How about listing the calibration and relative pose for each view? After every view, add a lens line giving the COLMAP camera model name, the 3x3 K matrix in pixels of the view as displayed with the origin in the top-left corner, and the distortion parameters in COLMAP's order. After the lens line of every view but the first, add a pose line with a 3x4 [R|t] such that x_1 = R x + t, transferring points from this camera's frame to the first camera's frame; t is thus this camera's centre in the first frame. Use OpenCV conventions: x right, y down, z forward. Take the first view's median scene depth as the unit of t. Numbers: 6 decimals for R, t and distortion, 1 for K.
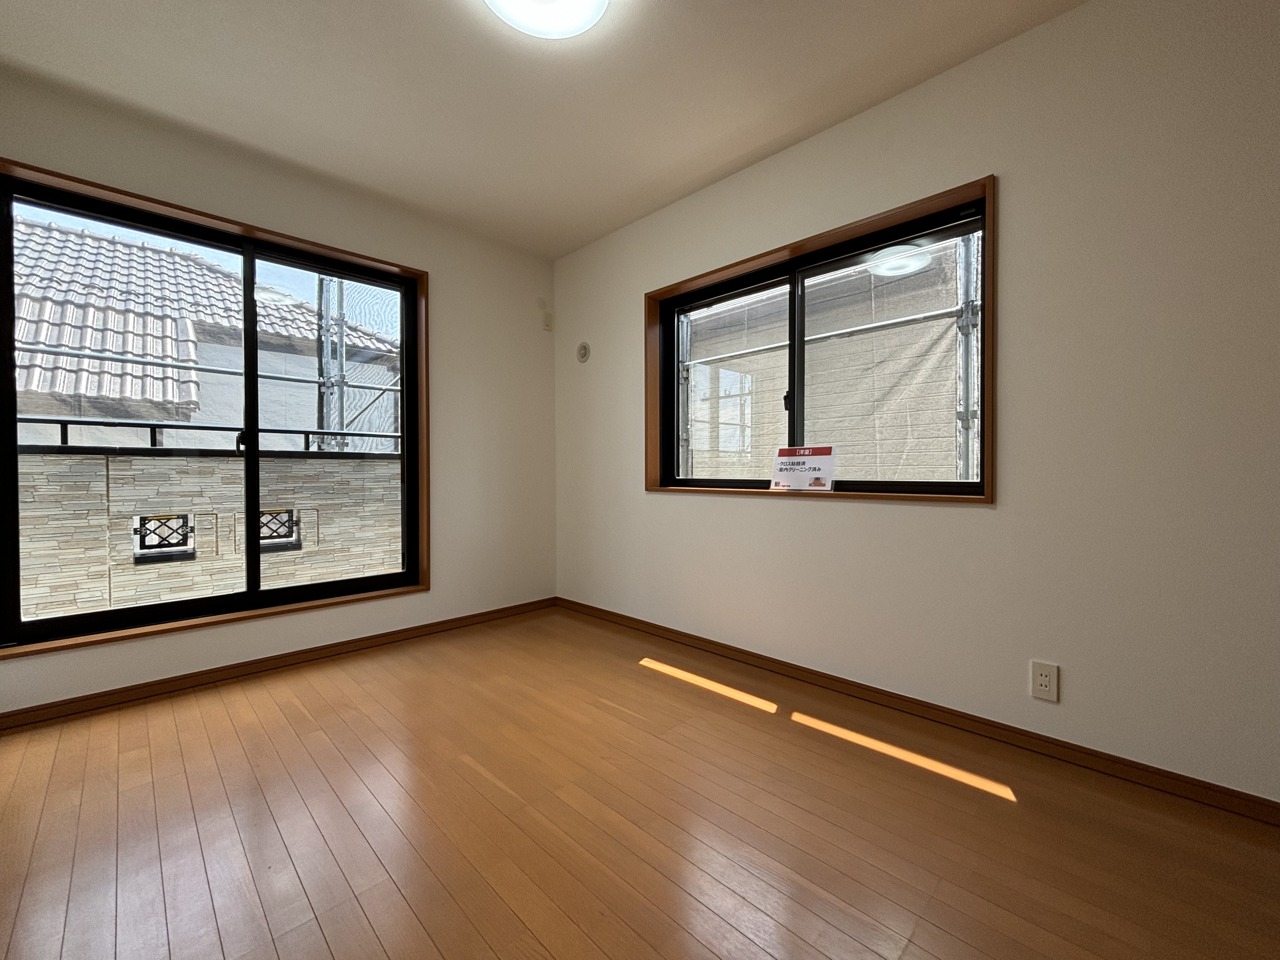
lens RADIAL K [[518.8, 0, 651.9], [0, 518.8, 477.5], [0, 0, 1]] dist [-0.003079, 0.002432]
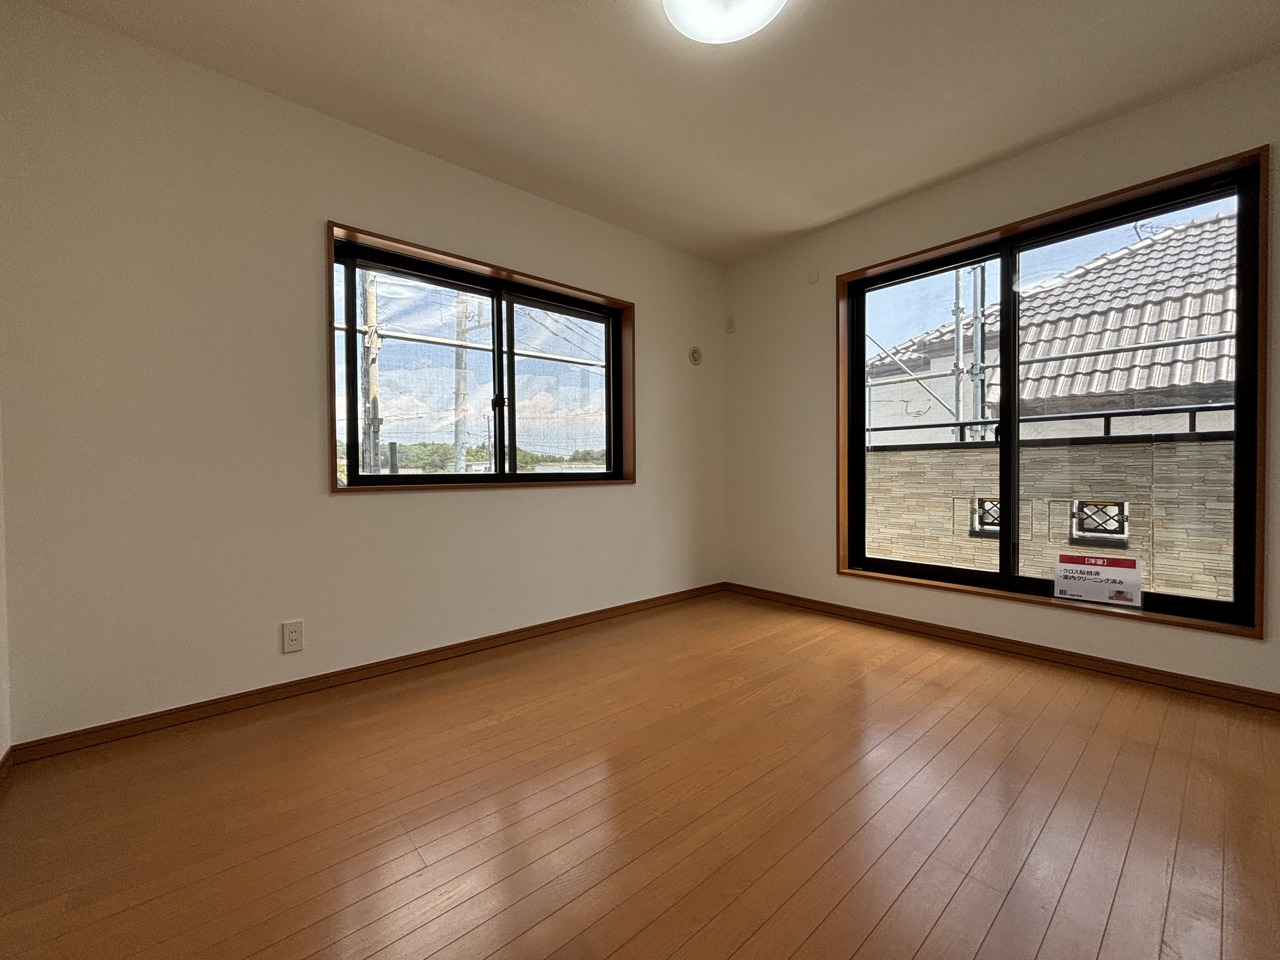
lens RADIAL K [[518.8, 0, 651.9], [0, 518.8, 477.5], [0, 0, 1]] dist [-0.003079, 0.002432]
pose [[-0.068510, 0.023490, -0.997374, 0.165733], [0.002806, 0.999723, 0.023352, -0.002564], [0.997646, -0.001199, -0.068557, 0.175032]]
